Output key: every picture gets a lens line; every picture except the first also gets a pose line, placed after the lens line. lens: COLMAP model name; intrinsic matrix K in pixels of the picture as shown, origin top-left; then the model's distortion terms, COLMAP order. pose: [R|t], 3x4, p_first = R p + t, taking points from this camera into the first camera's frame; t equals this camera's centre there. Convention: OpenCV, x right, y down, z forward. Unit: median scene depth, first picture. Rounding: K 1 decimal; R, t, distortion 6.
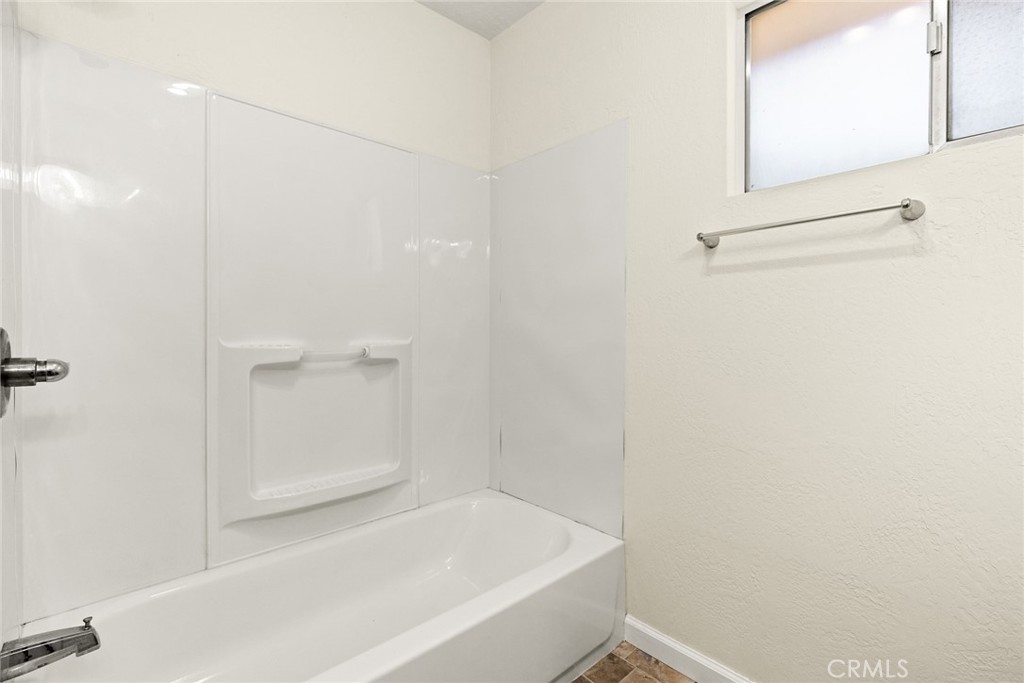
lens RADIAL K [[469.5, 0, 492.0], [0, 469.5, 327.7], [0, 0, 1]] dist [0.000816, -0.001380]
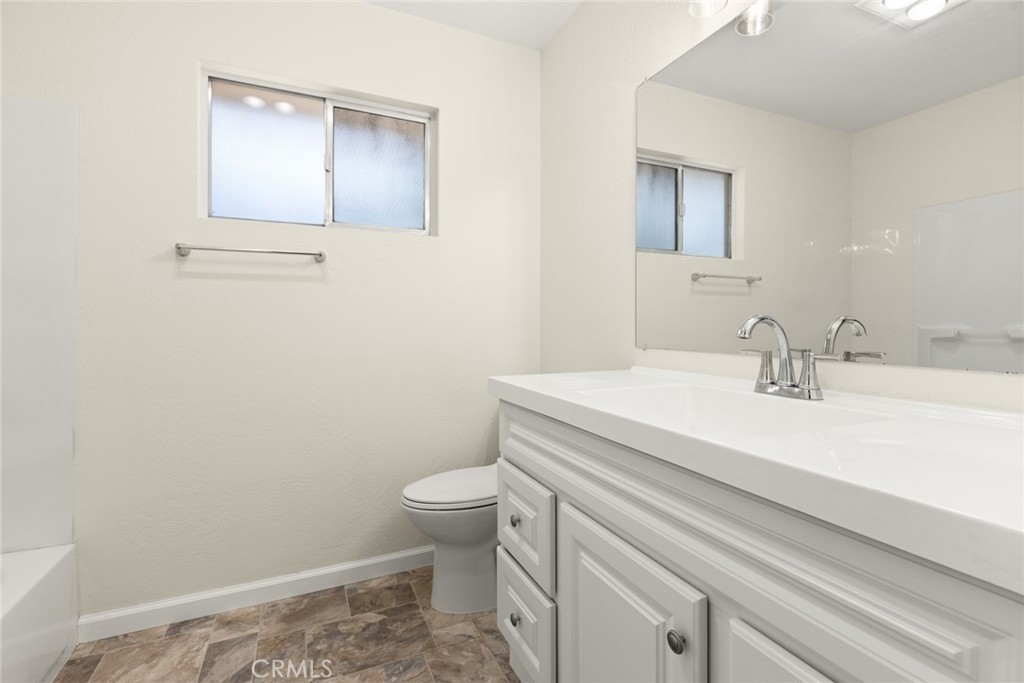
lens RADIAL K [[469.5, 0, 511.9], [0, 469.5, 334.8], [0, 0, 1]] dist [0.000816, -0.001380]
pose [[0.295353, -0.015883, 0.955256, -0.435619], [-0.002920, 0.999842, 0.017527, 0.008172], [-0.955384, -0.007966, 0.295260, -0.162412]]
